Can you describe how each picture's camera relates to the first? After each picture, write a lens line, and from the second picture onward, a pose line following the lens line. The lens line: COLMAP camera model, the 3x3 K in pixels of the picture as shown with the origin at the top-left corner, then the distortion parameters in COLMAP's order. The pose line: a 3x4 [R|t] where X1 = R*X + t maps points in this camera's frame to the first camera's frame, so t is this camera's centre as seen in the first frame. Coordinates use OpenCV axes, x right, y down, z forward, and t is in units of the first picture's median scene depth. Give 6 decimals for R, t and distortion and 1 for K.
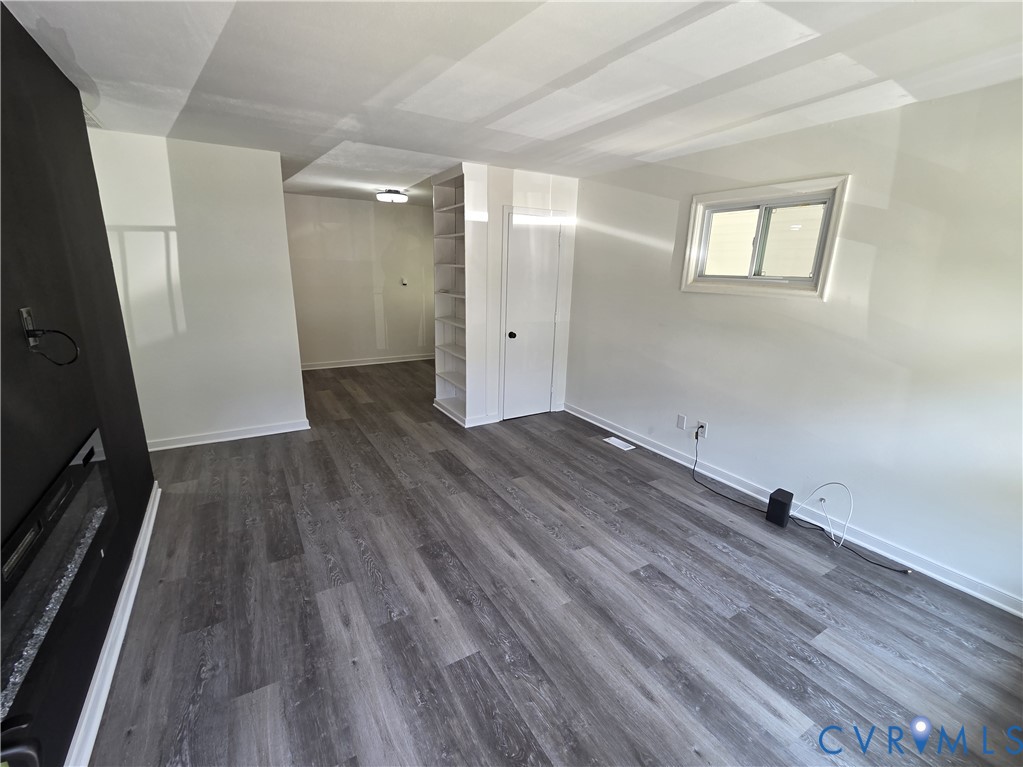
lens RADIAL K [[443.3, 0, 510.3], [0, 443.3, 385.3], [0, 0, 1]] dist [-0.001960, -0.000348]
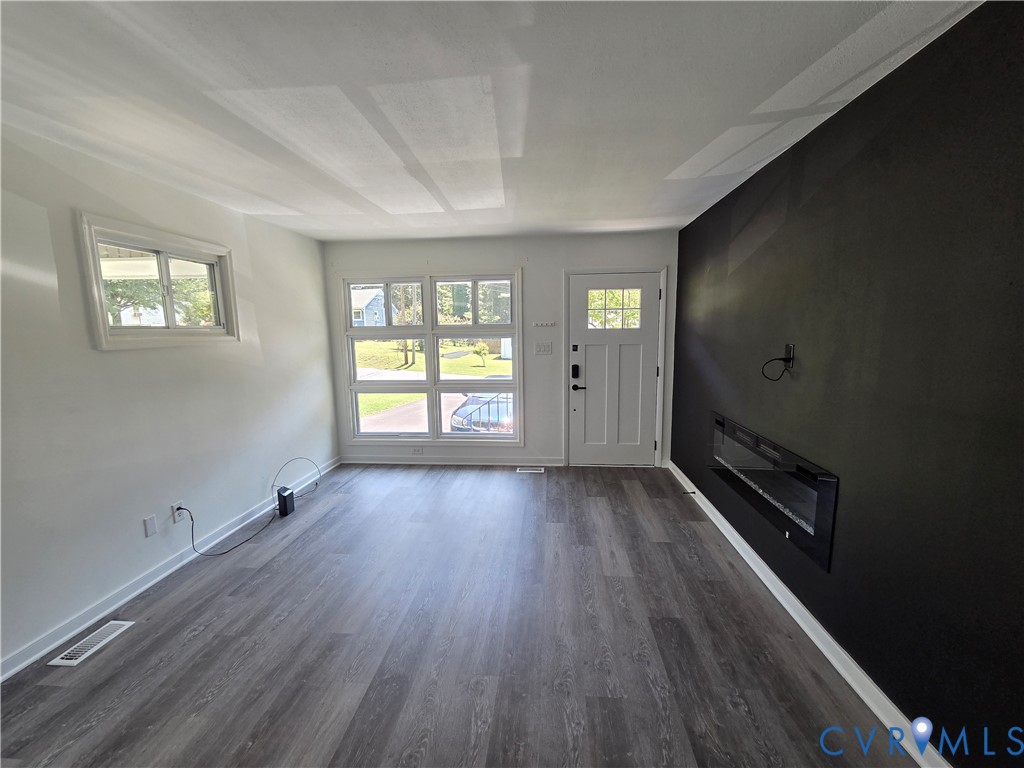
lens RADIAL K [[414.9, 0, 513.1], [0, 414.9, 383.3], [0, 0, 1]] dist [0.002469, 0.000464]
pose [[-0.801730, -0.094298, 0.590201, -0.661140], [0.147600, 0.925654, 0.348395, -0.399286], [-0.579174, 0.366433, -0.728206, 1.518184]]
